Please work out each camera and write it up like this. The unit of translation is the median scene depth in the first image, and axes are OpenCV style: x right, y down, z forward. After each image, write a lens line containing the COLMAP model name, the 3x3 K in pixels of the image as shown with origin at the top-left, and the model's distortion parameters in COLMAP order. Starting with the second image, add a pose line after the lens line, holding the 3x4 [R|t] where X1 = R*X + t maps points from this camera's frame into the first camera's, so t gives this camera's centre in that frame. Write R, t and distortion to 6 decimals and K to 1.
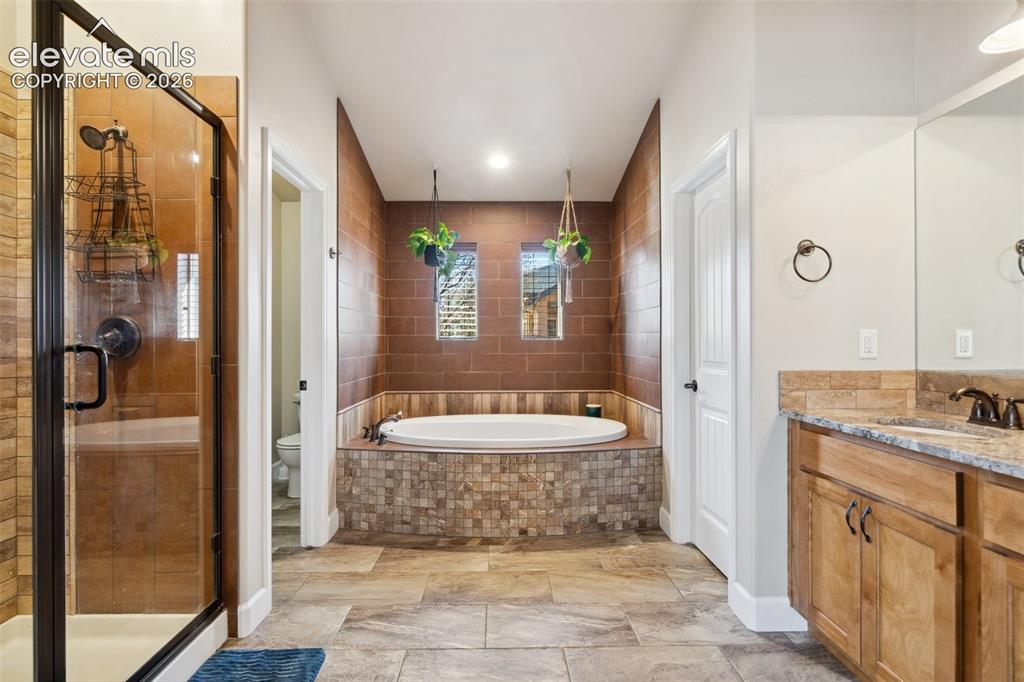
lens RADIAL K [[468.7, 0, 509.6], [0, 468.7, 340.5], [0, 0, 1]] dist [-0.005162, 0.002505]
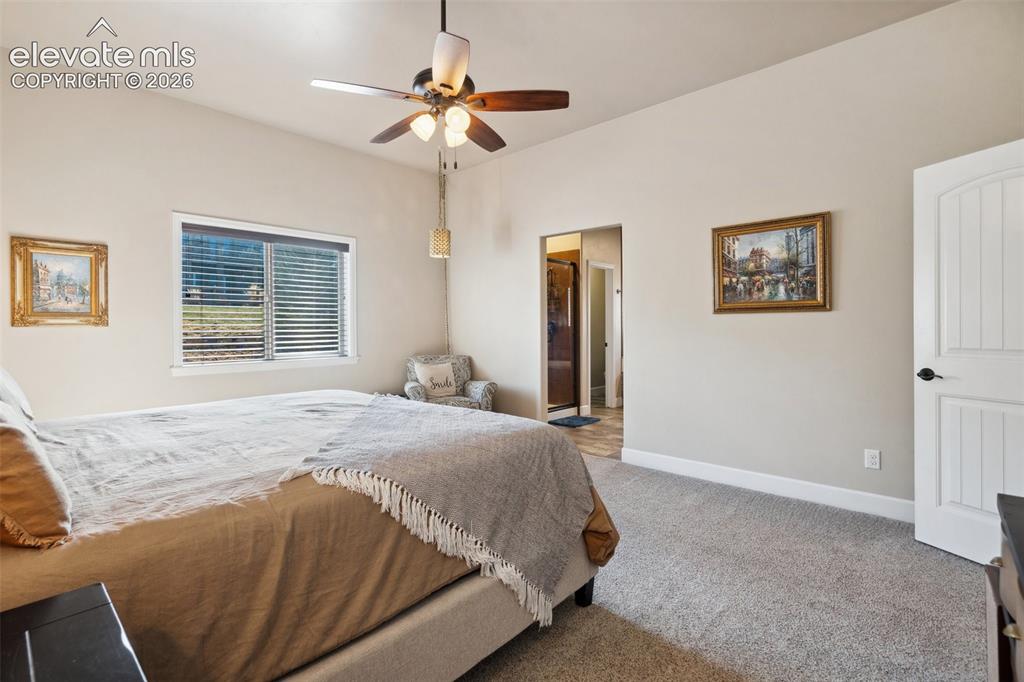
lens RADIAL K [[468.7, 0, 505.4], [0, 468.7, 330.5], [0, 0, 1]] dist [-0.005162, 0.002505]
pose [[0.717918, 0.004281, -0.696114, 1.400208], [0.002470, 0.999959, 0.008697, -0.009026], [0.696123, -0.007963, 0.717878, -1.814486]]
